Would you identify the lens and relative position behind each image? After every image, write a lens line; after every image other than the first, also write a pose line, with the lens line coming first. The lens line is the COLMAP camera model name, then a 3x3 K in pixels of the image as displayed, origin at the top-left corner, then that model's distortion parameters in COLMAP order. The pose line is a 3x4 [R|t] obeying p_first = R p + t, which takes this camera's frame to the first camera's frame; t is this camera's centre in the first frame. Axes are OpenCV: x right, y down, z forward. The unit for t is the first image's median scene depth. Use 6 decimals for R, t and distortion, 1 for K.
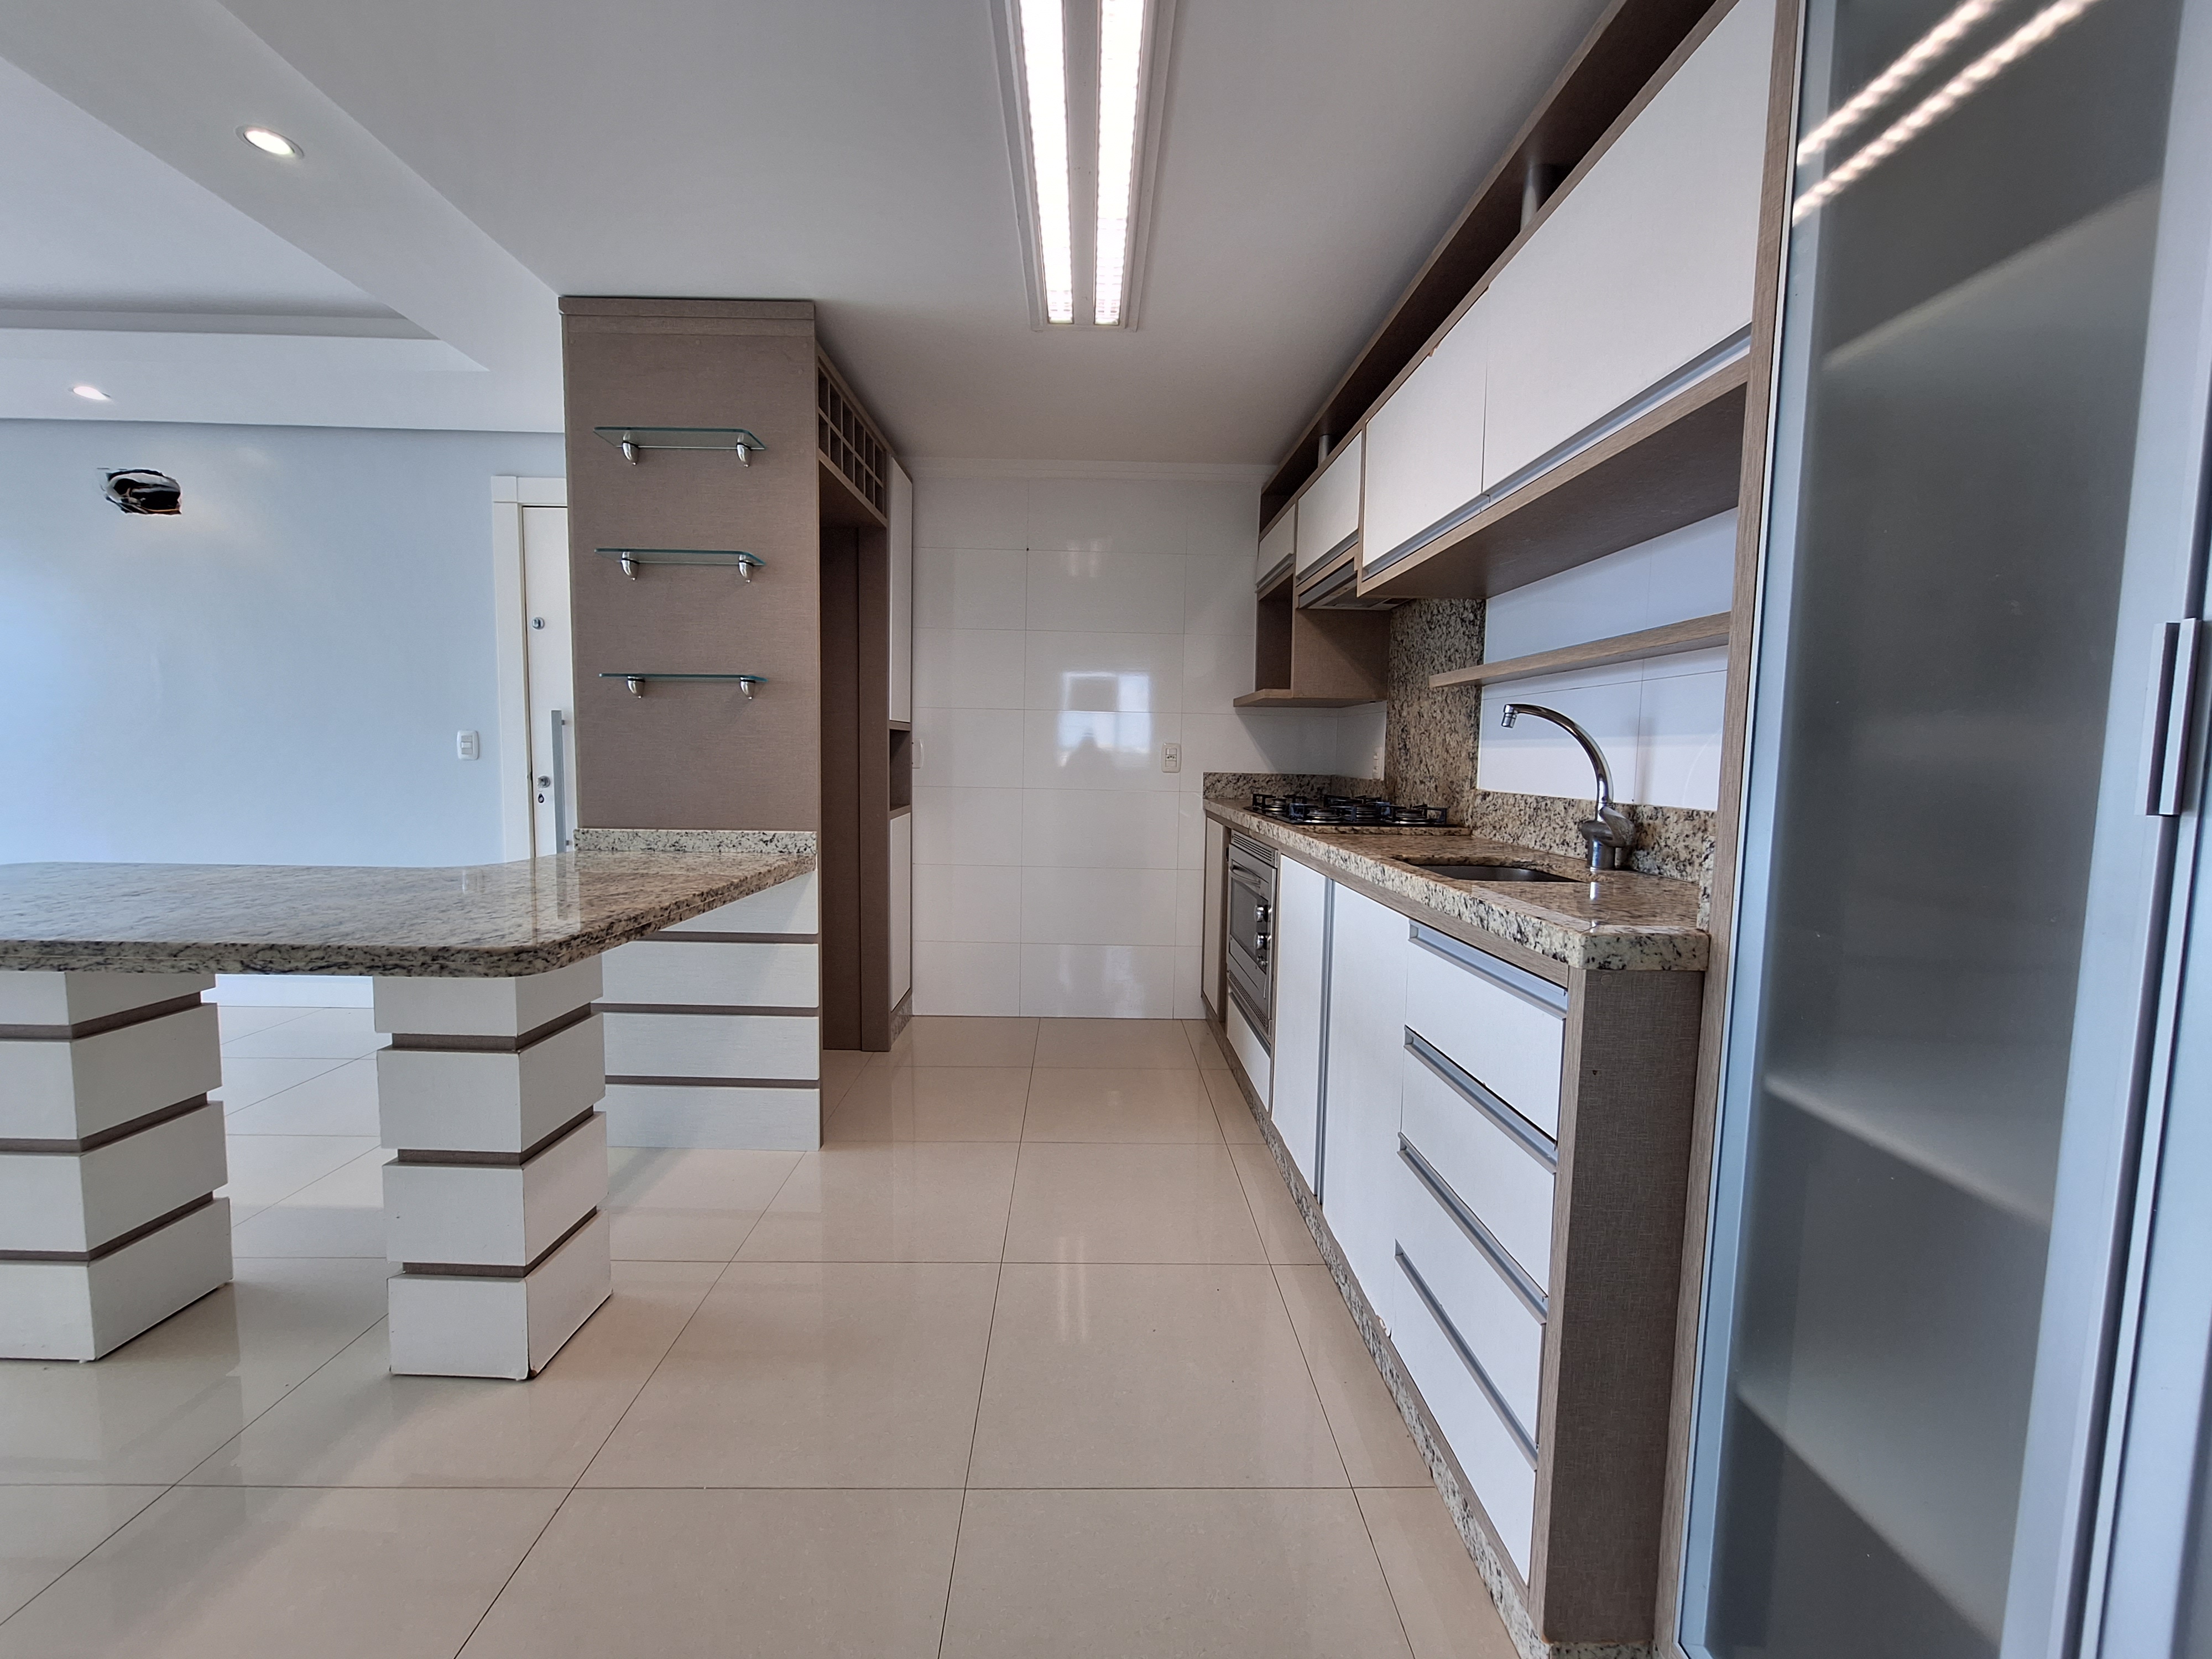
lens RADIAL K [[877.6, 0, 1096.9], [0, 877.6, 819.4], [0, 0, 1]] dist [-0.000539, 0.001381]
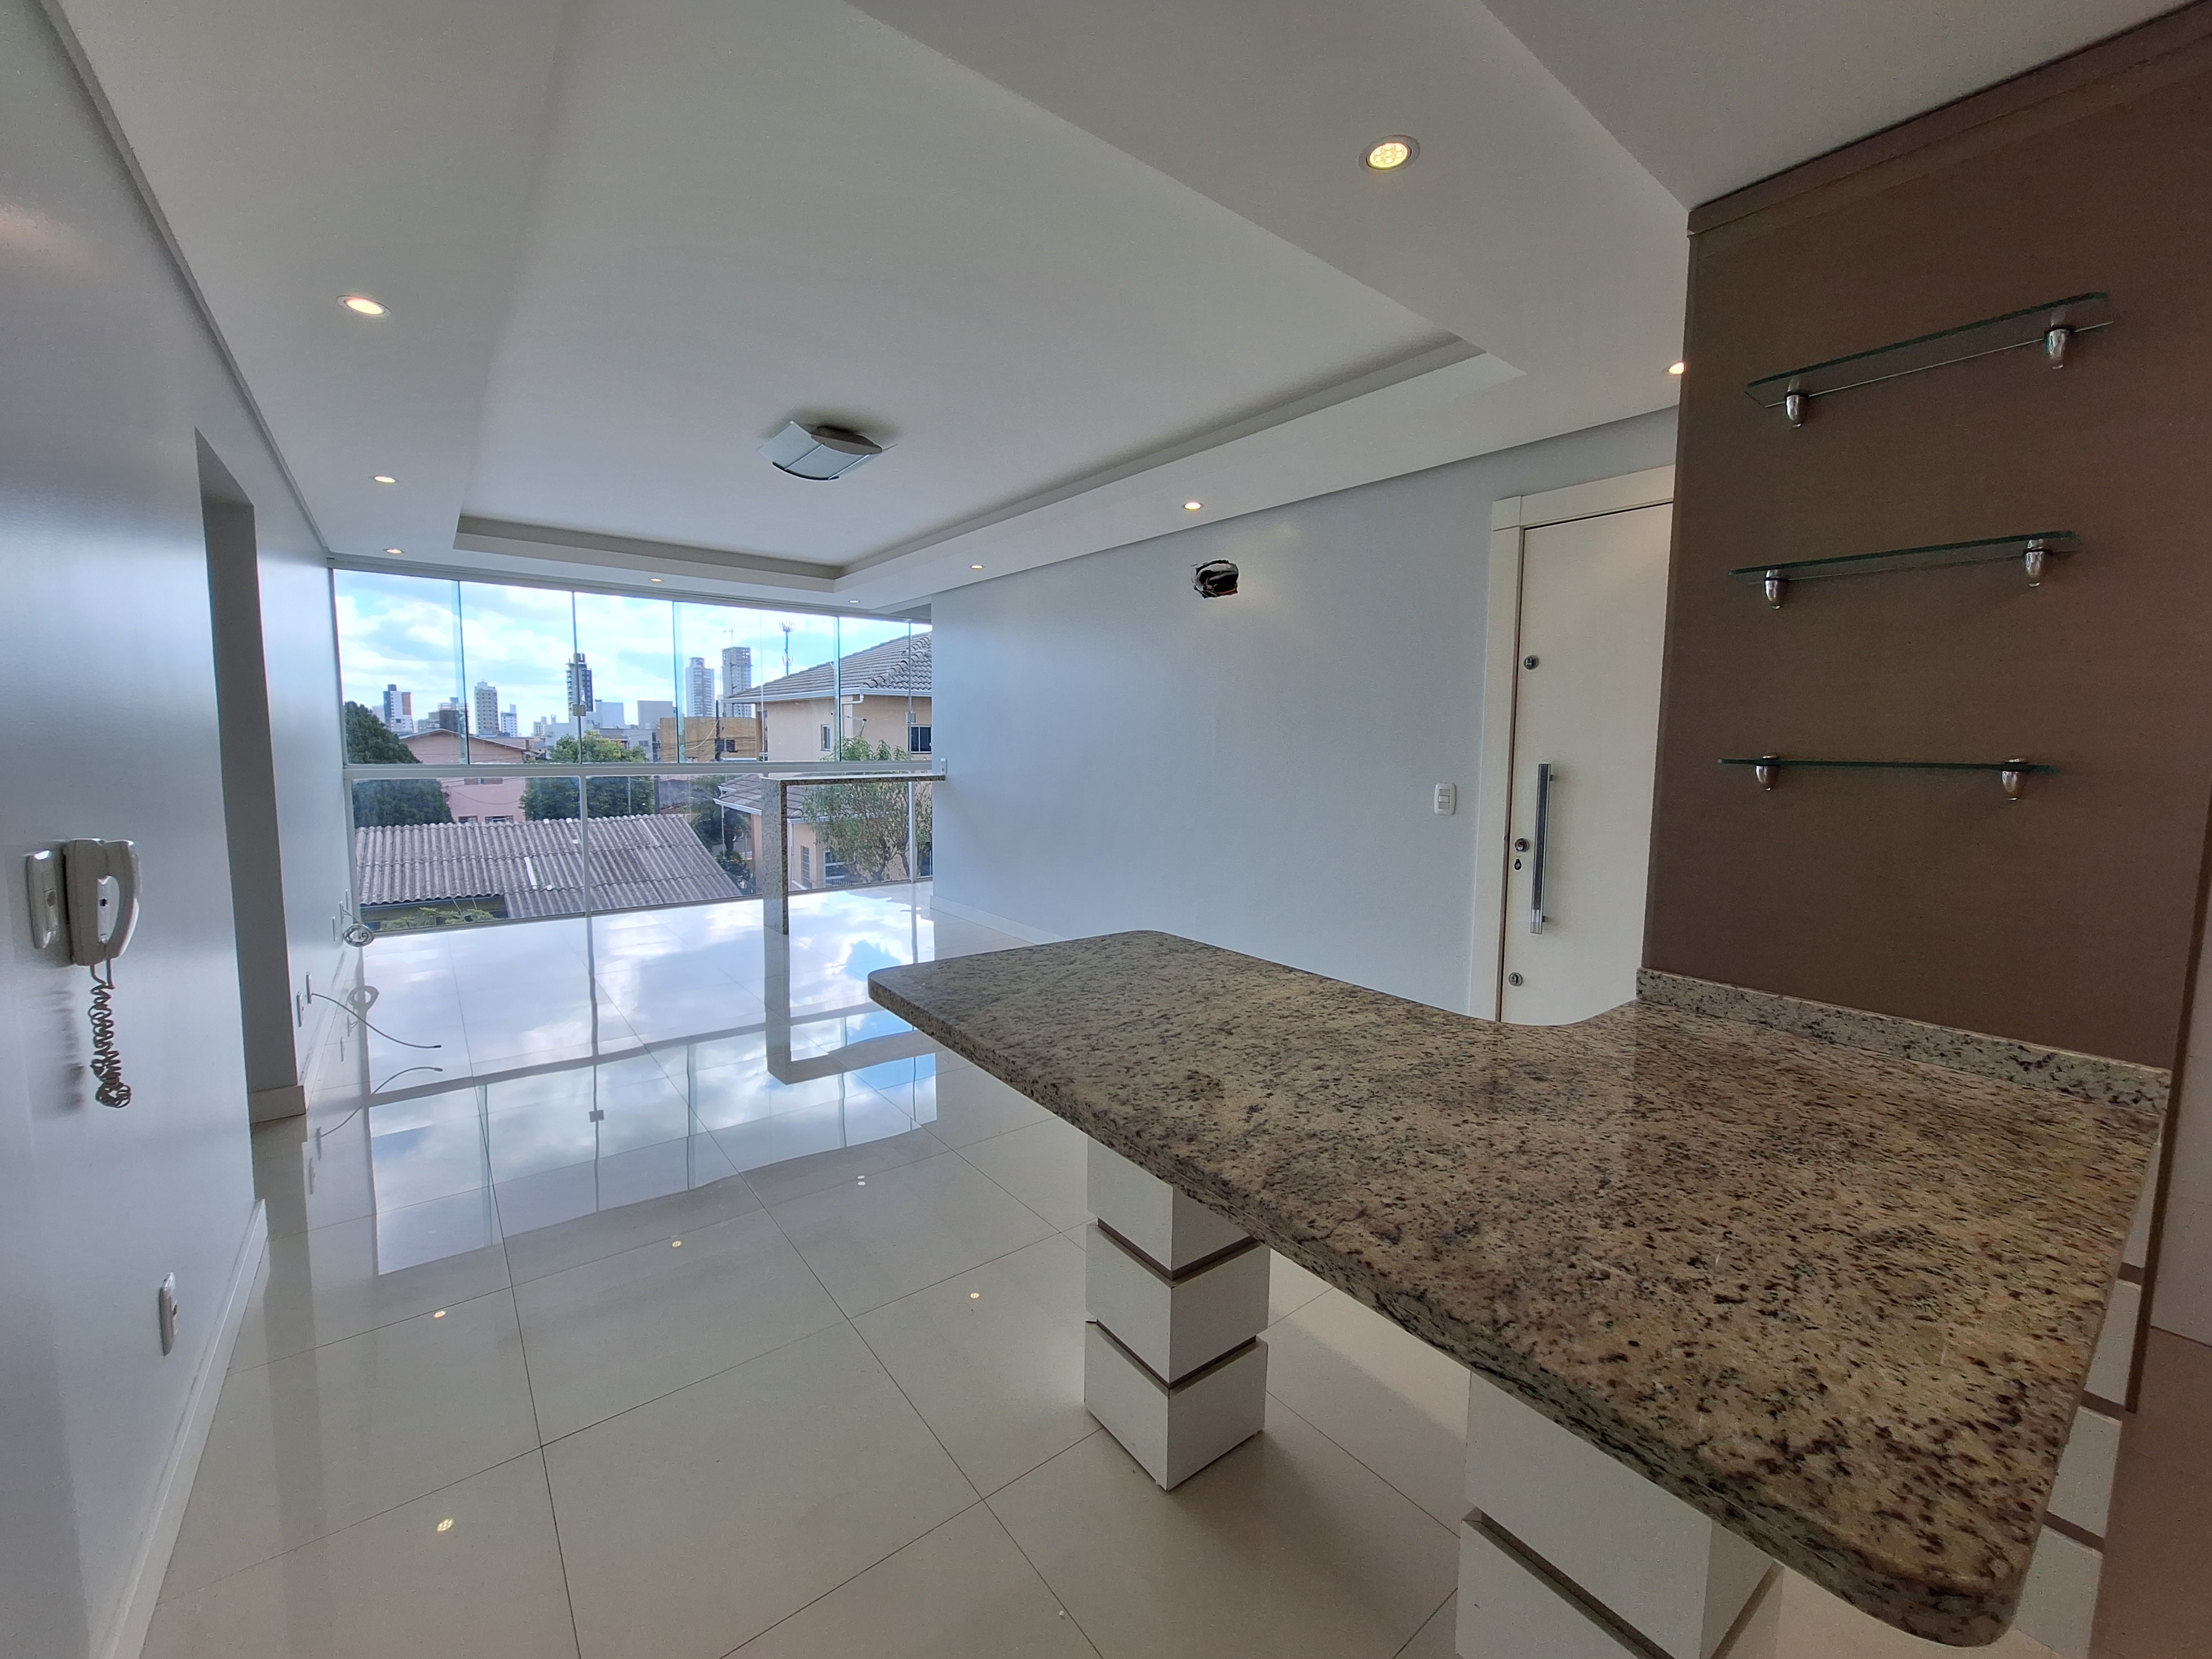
lens RADIAL K [[877.6, 0, 1097.3], [0, 877.6, 818.9], [0, 0, 1]] dist [-0.000539, 0.001381]
pose [[0.608432, 0.064324, -0.790995, -0.306549], [-0.063401, 0.997464, 0.032346, -0.106299], [0.791070, 0.030470, 0.610967, 0.211398]]
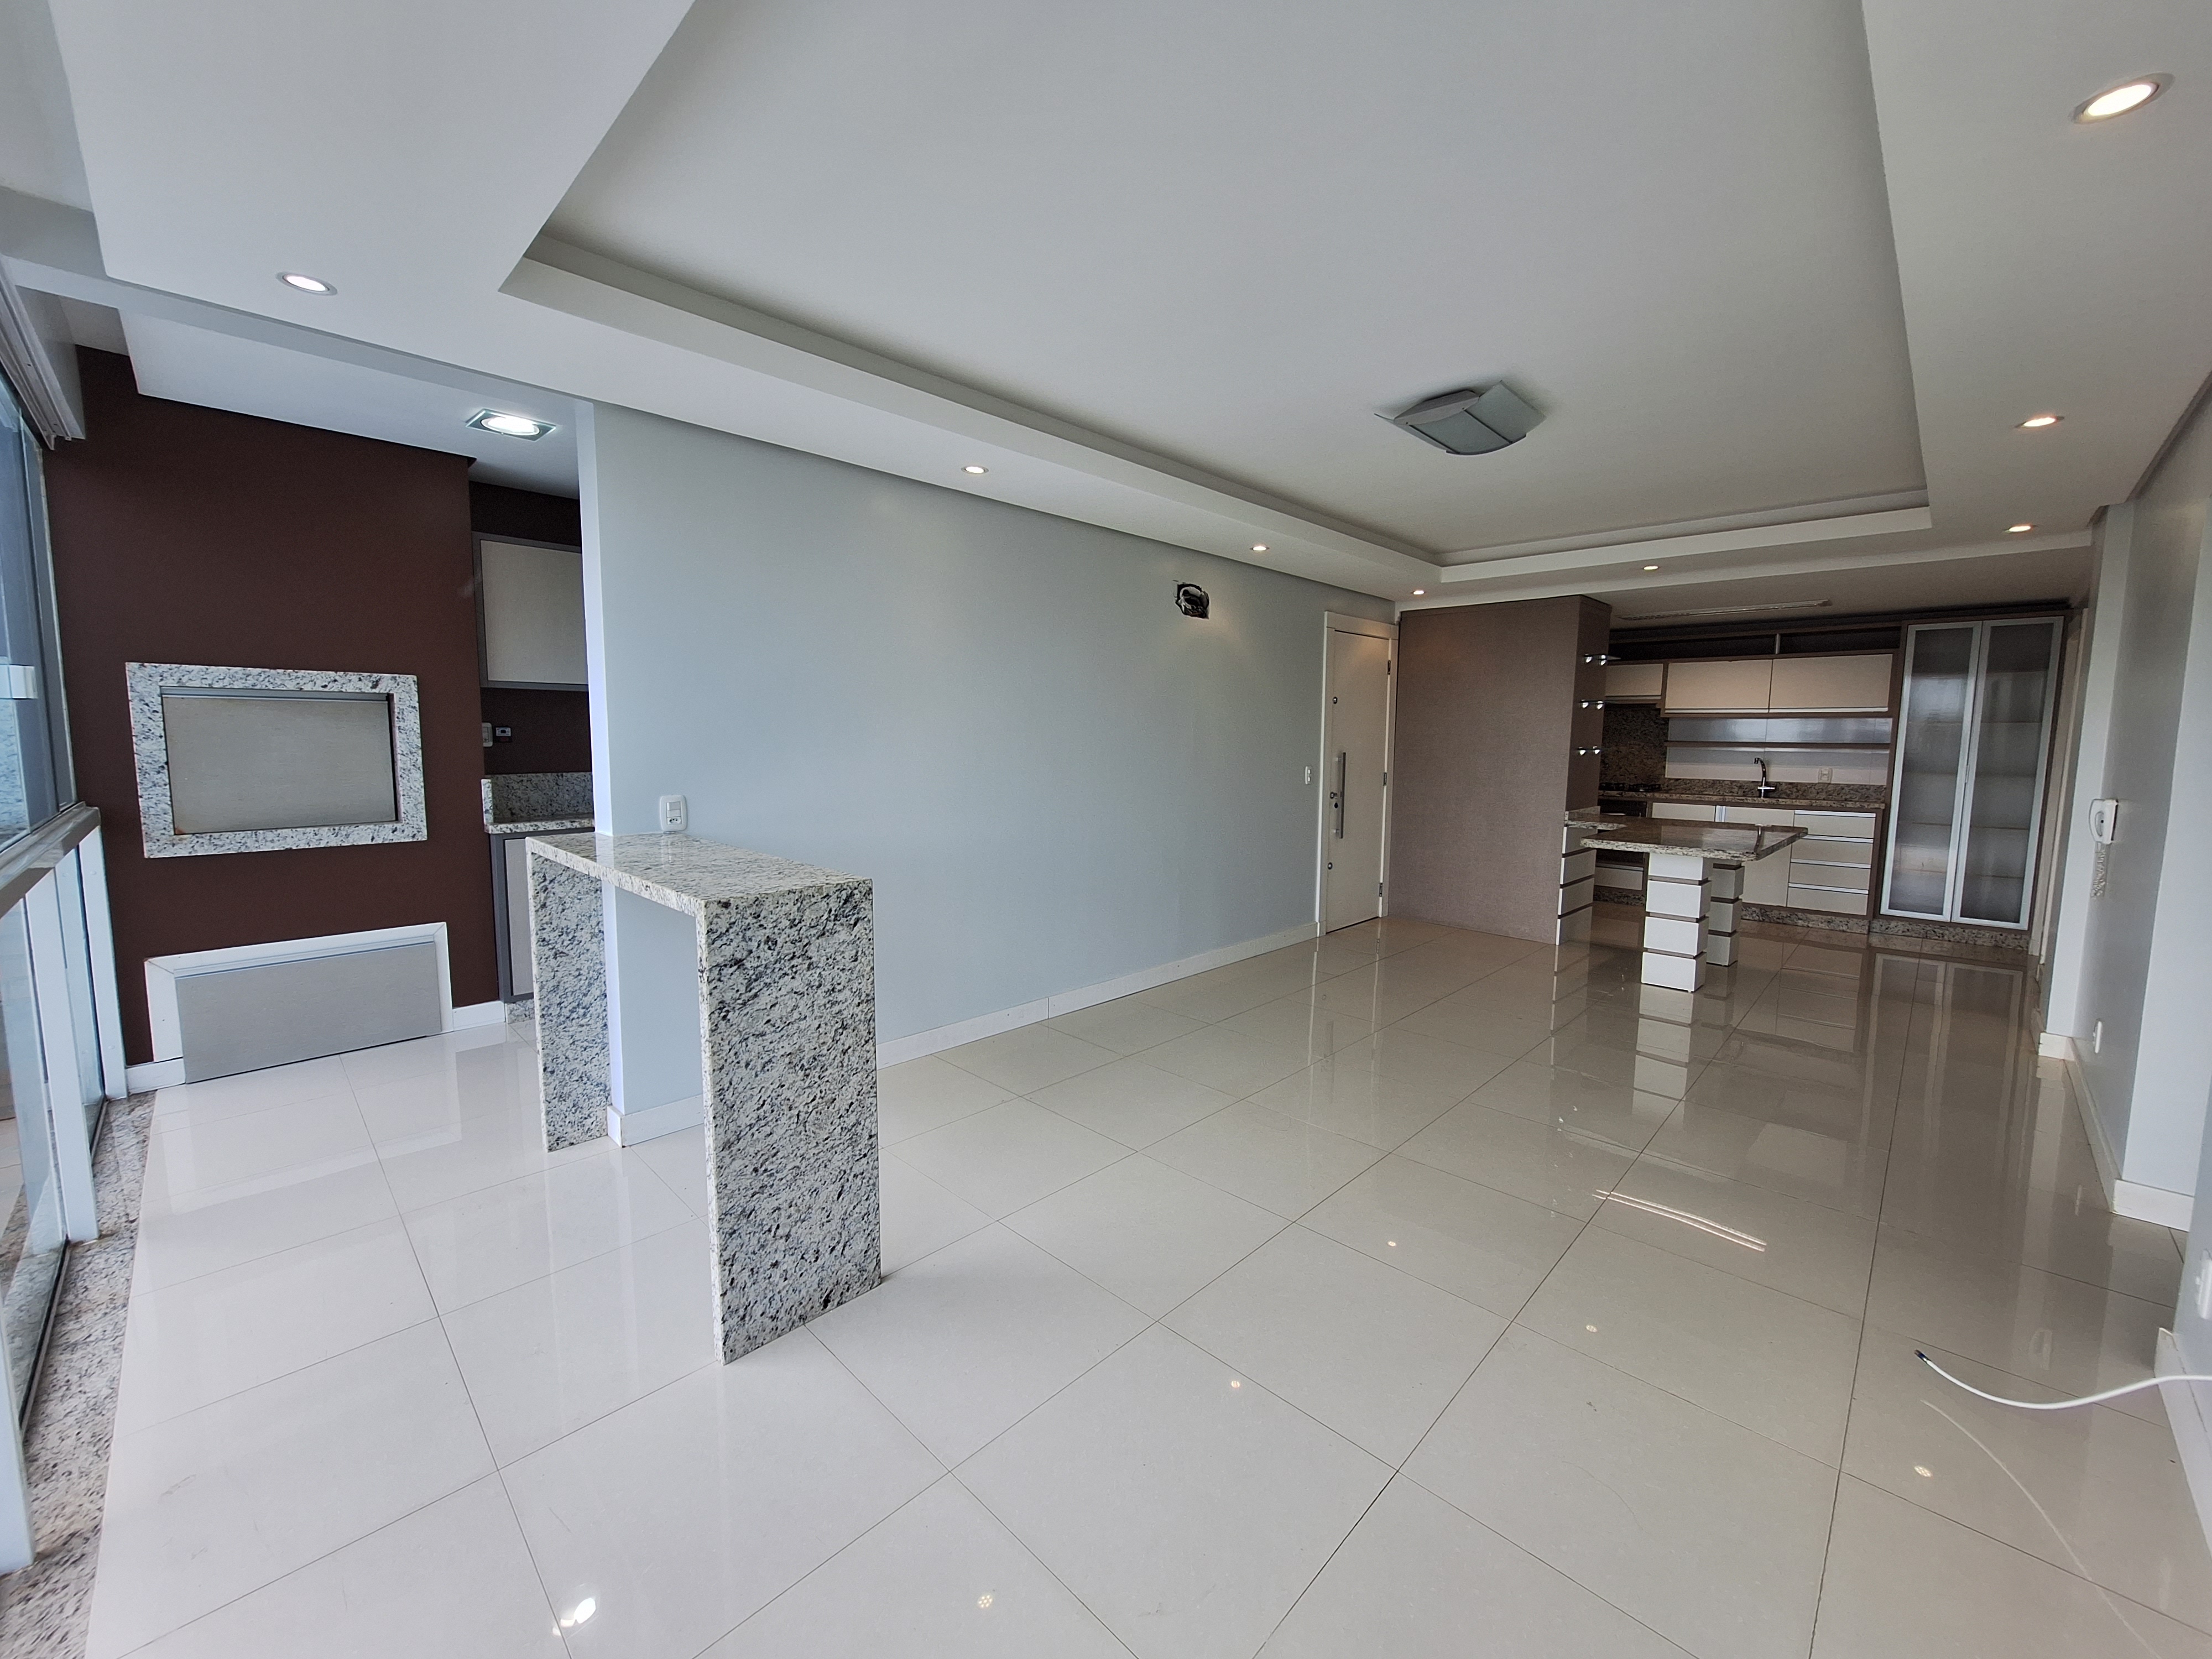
lens RADIAL K [[877.6, 0, 1097.0], [0, 877.6, 819.6], [0, 0, 1]] dist [-0.000539, 0.001381]
pose [[0.708415, -0.078078, 0.701464, -3.213523], [0.056983, 0.996945, 0.053420, -0.168395], [-0.703492, 0.002128, 0.710700, 0.199301]]
